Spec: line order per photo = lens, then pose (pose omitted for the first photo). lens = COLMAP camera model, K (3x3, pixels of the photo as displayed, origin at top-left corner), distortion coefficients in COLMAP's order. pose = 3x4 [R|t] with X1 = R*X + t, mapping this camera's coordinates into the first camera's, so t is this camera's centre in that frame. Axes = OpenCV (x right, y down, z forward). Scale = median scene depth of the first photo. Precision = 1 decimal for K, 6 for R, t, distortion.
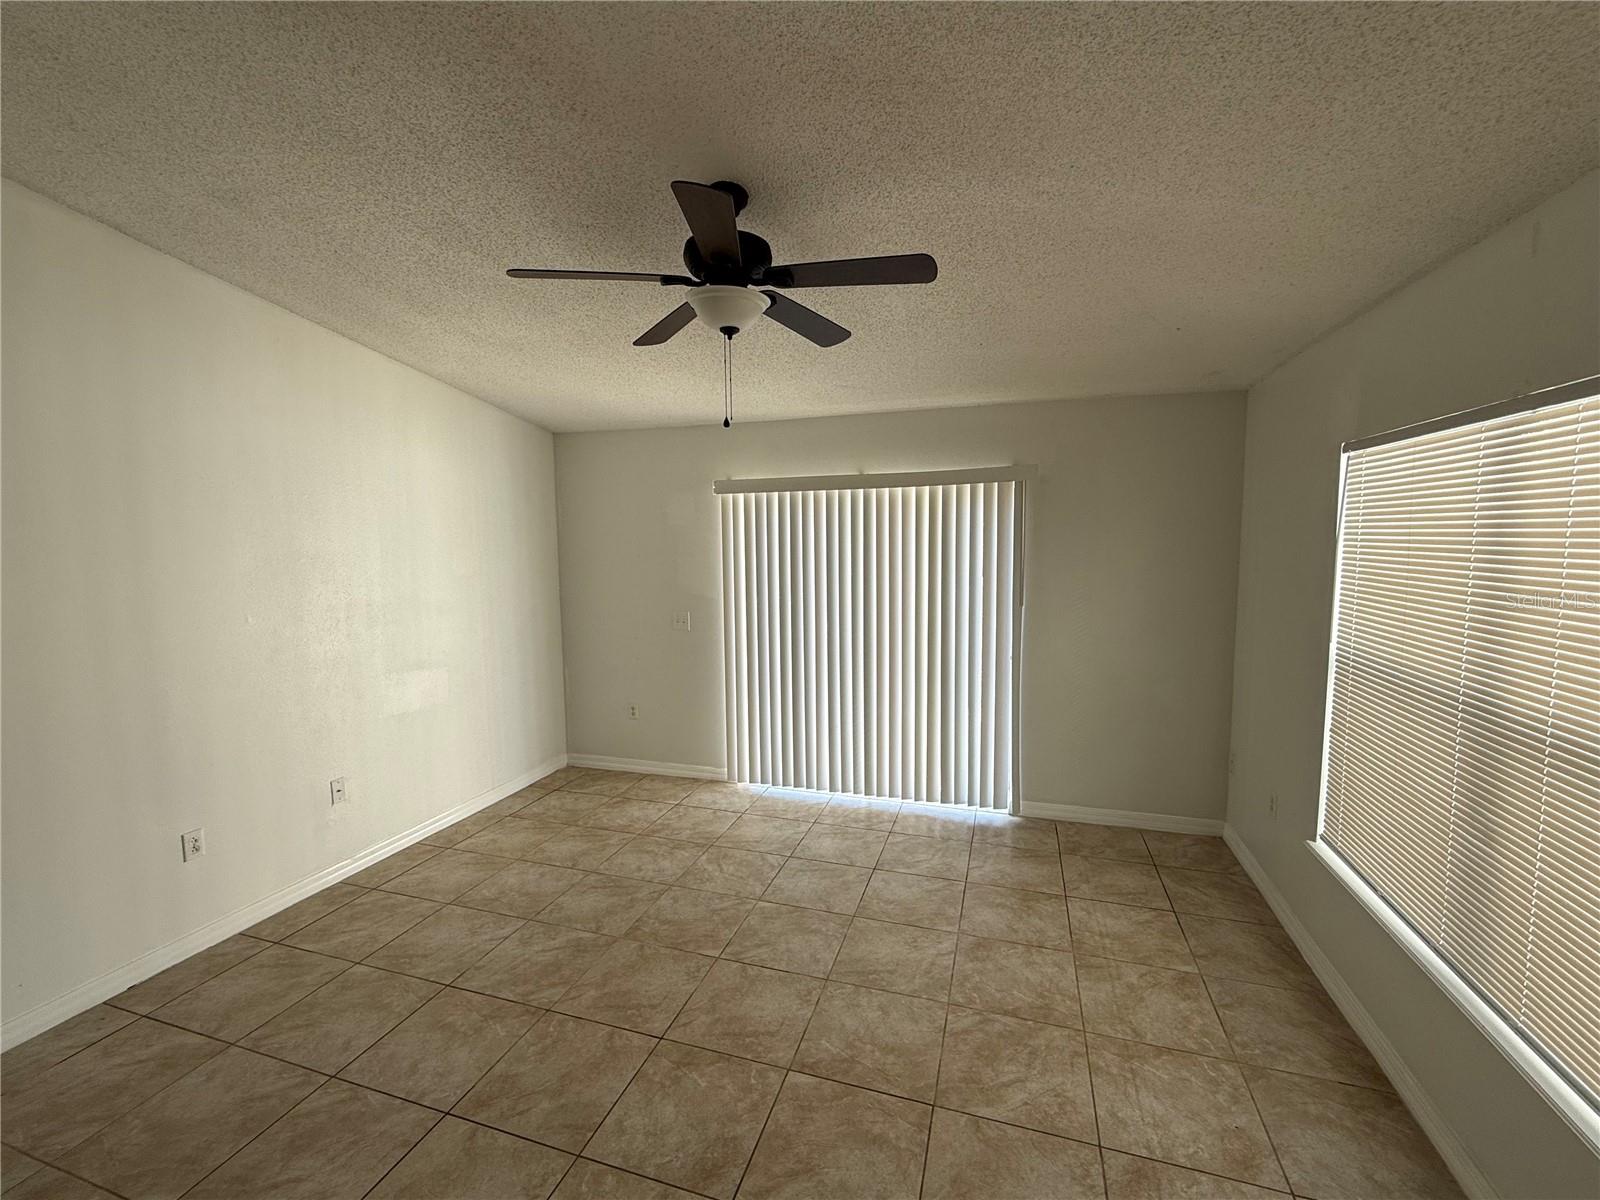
lens RADIAL K [[675.4, 0, 798.3], [0, 675.4, 607.6], [0, 0, 1]] dist [0.001296, 0.000319]
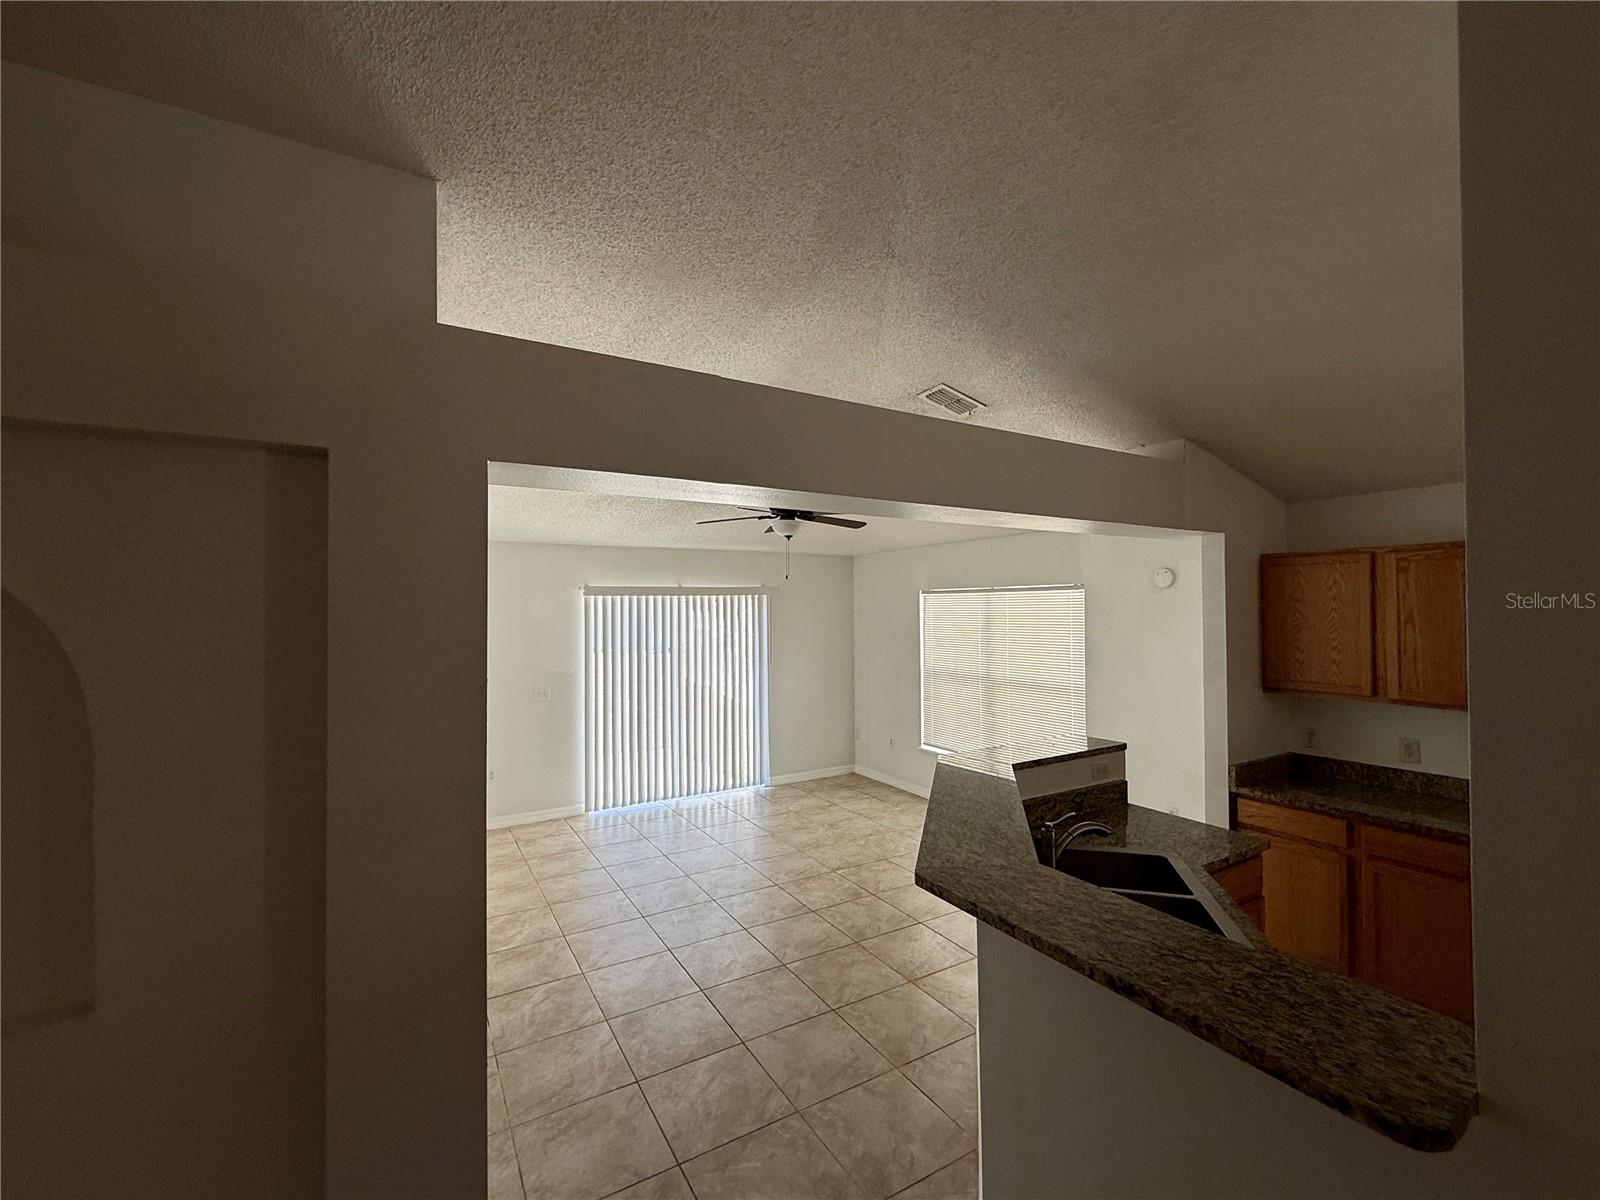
lens RADIAL K [[675.4, 0, 798.8], [0, 675.4, 600.4], [0, 0, 1]] dist [0.001296, 0.000319]
pose [[0.664770, 0.015814, 0.746880, -1.073120], [0.080772, 0.992393, -0.092904, 0.004758], [-0.742668, 0.122087, 0.658436, -0.285582]]
